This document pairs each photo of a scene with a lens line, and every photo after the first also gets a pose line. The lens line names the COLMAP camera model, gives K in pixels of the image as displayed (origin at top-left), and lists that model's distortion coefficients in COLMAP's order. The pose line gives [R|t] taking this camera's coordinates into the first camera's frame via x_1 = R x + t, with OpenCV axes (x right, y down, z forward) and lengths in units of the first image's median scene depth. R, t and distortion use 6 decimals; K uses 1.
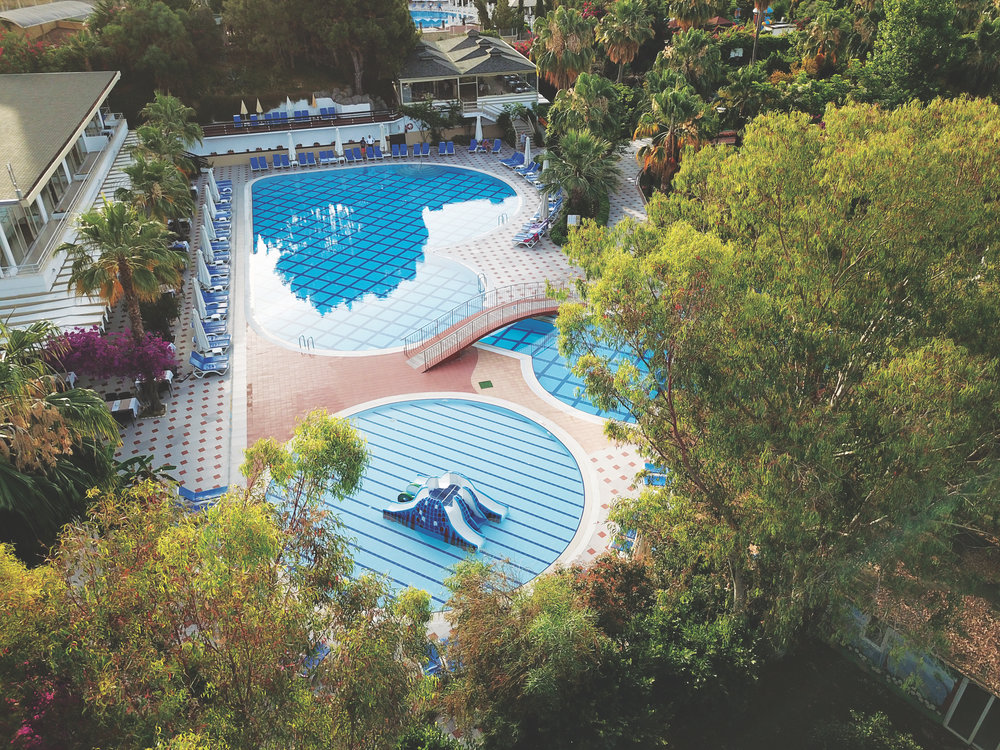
lens RADIAL K [[769.6, 0, 482.3], [0, 769.6, 375.4], [0, 0, 1]] dist [0.000495, 0.000399]
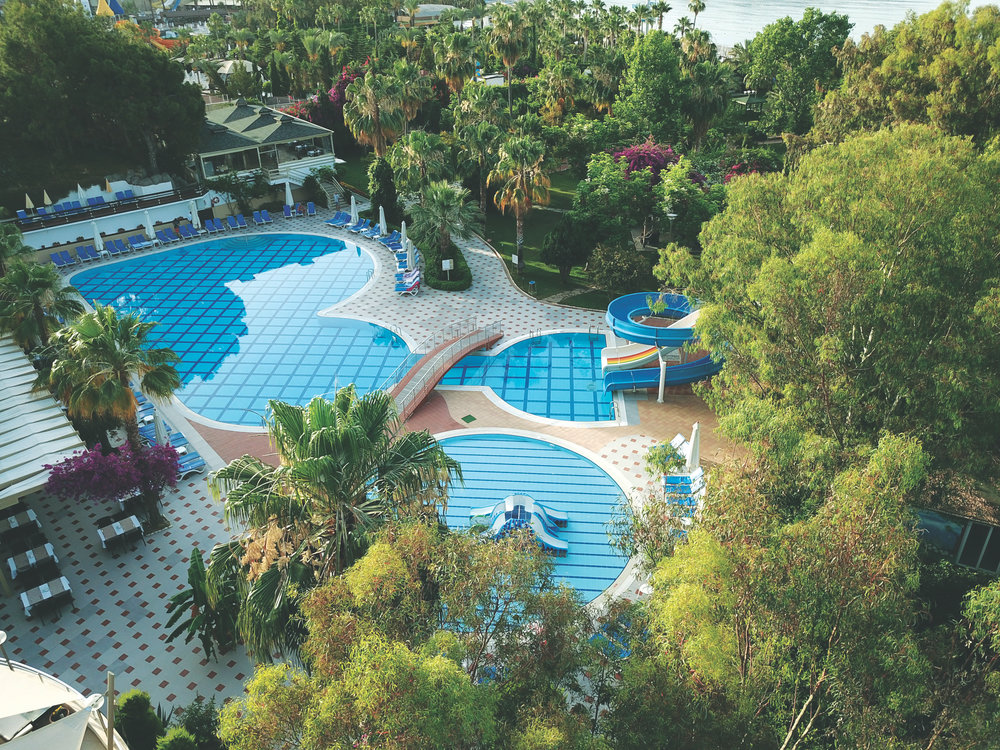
lens RADIAL K [[769.6, 0, 482.3], [0, 769.6, 375.4], [0, 0, 1]] dist [0.000495, 0.000399]
pose [[0.910385, -0.200646, 0.361856, -0.190471], [0.222972, 0.974608, -0.020557, -0.011197], [-0.348543, 0.099399, 0.932007, -0.007776]]
